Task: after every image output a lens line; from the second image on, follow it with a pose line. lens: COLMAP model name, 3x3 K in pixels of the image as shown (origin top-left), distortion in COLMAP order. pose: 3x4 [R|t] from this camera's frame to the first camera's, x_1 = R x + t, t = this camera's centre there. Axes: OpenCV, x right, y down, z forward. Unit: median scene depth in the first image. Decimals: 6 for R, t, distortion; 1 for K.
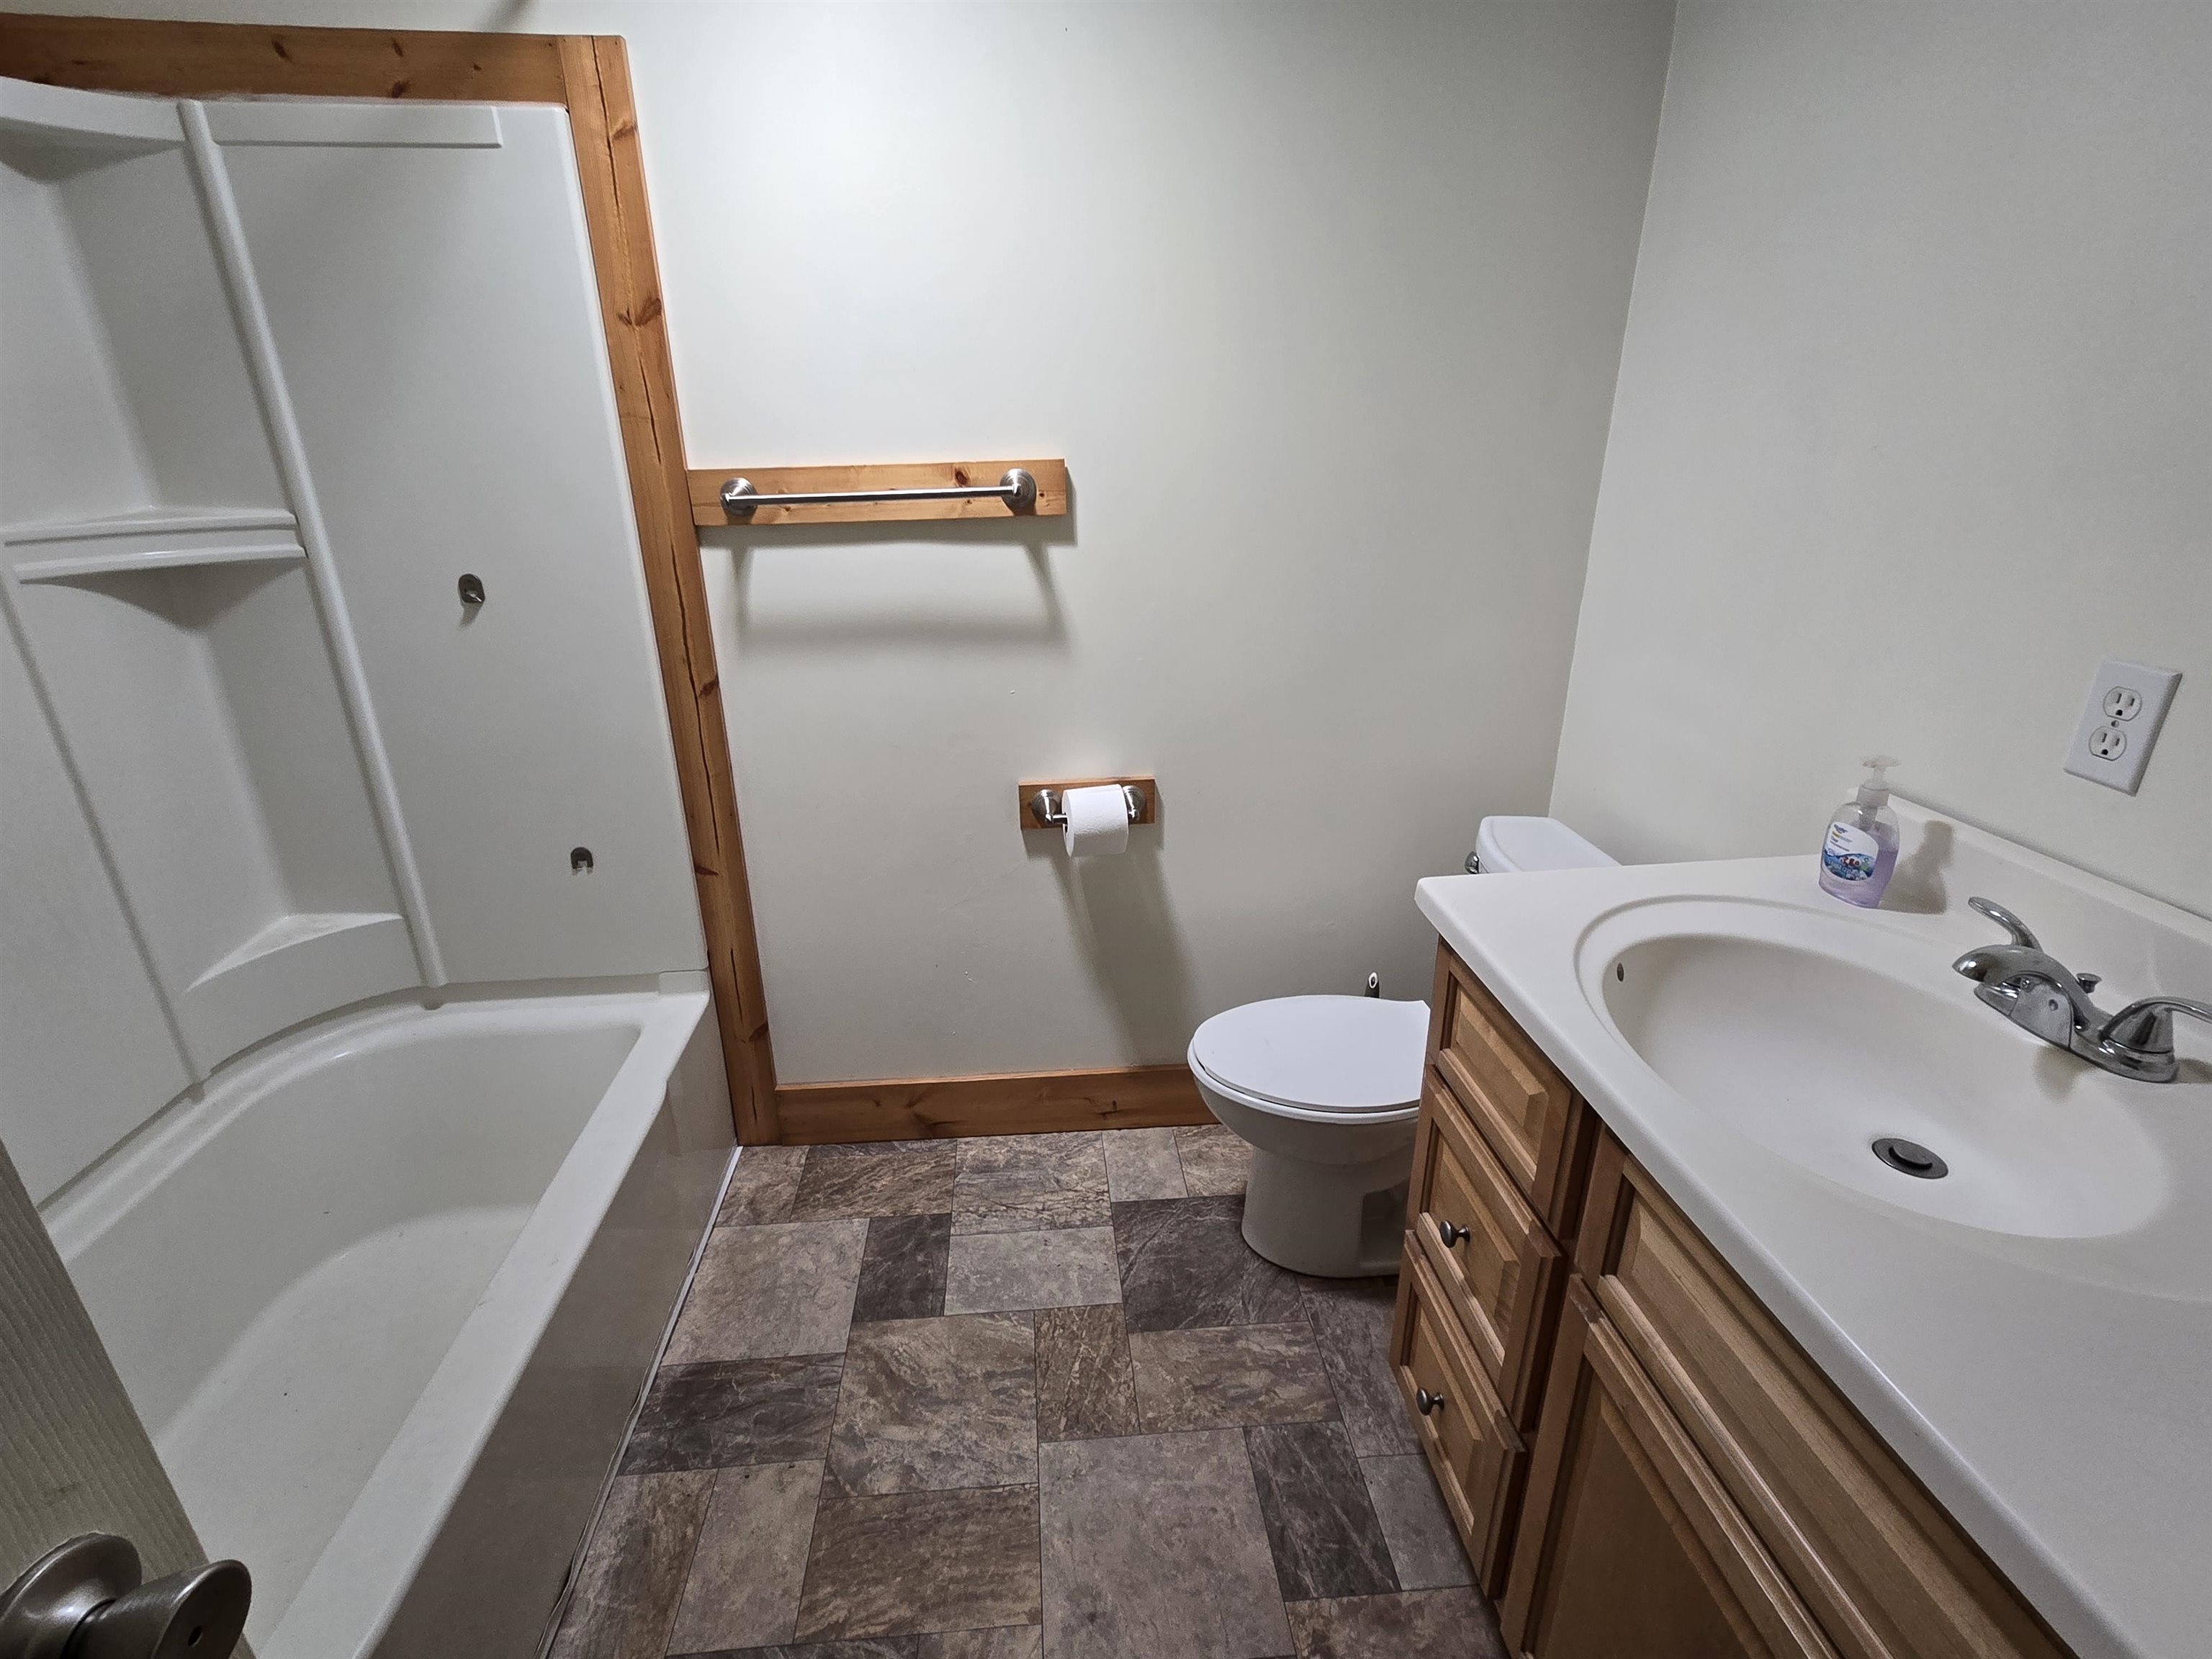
lens RADIAL K [[1021.8, 0, 1100.3], [0, 1021.8, 825.4], [0, 0, 1]] dist [0.005213, 0.001816]
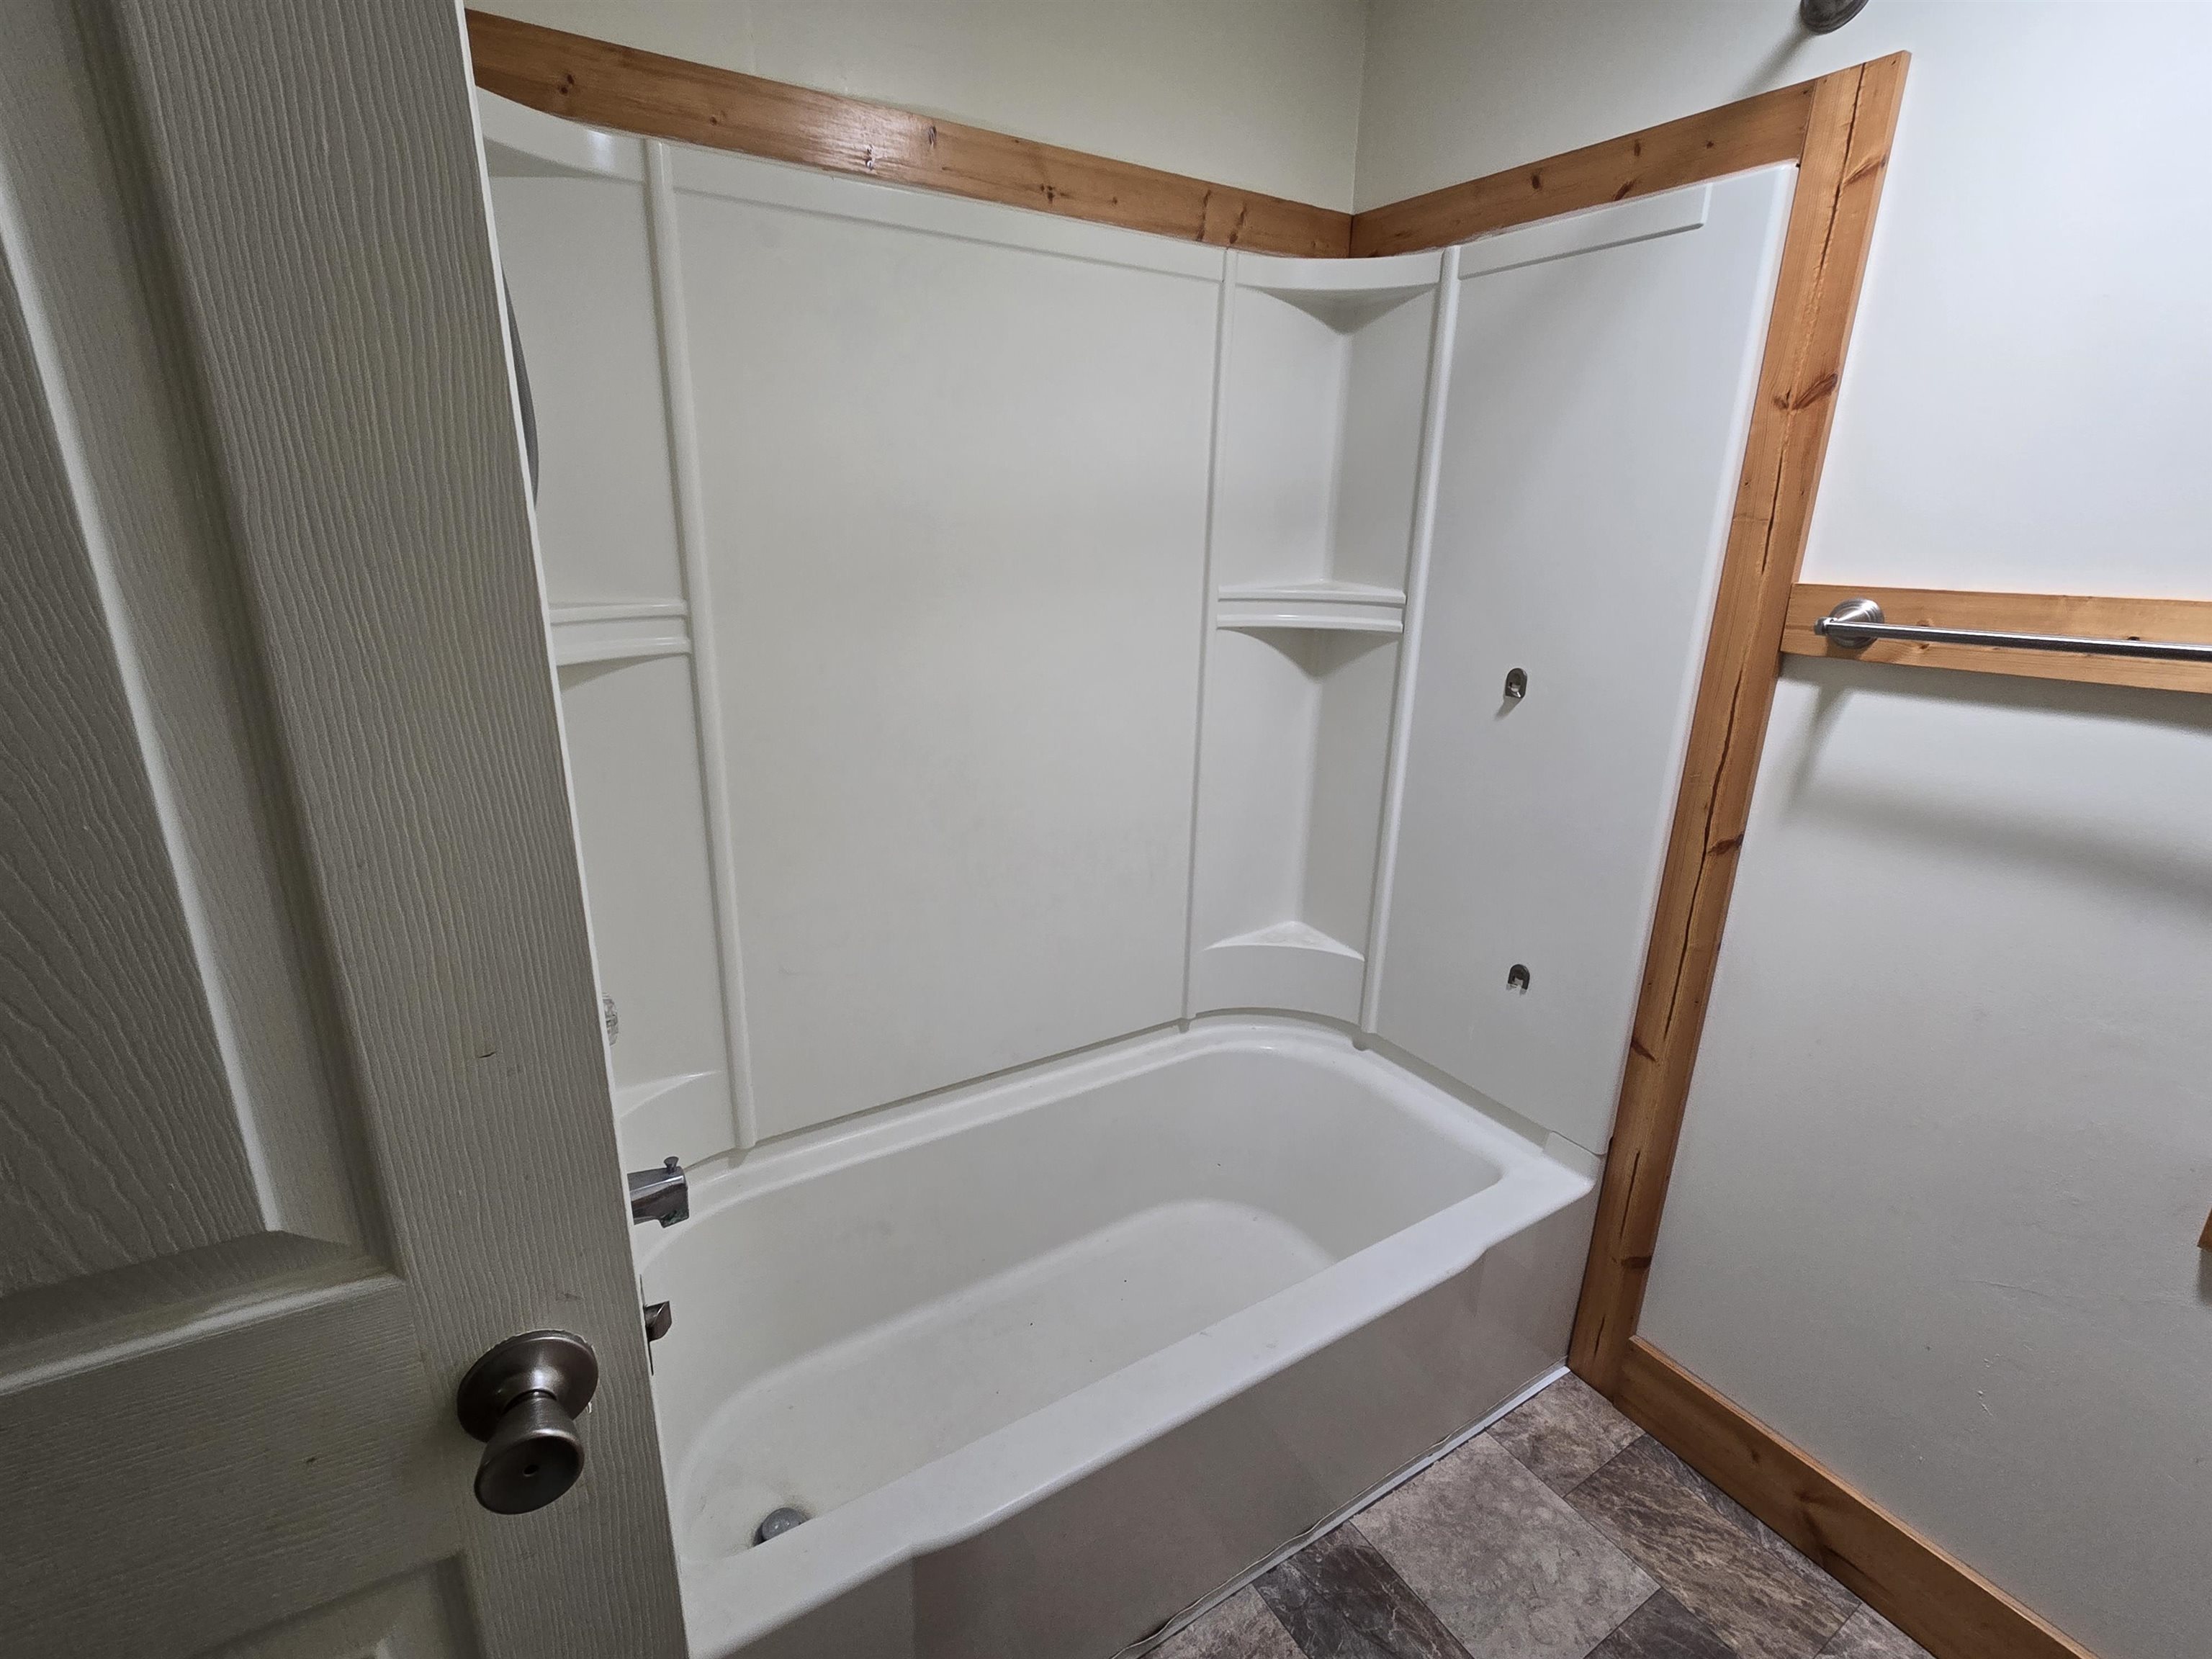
lens RADIAL K [[1021.8, 0, 1100.3], [0, 1021.8, 825.4], [0, 0, 1]] dist [0.005213, 0.001816]
pose [[0.460637, 0.277110, -0.843222, 0.066811], [-0.346497, 0.930776, 0.116598, -0.077962], [0.817162, 0.238465, 0.524768, 0.185870]]
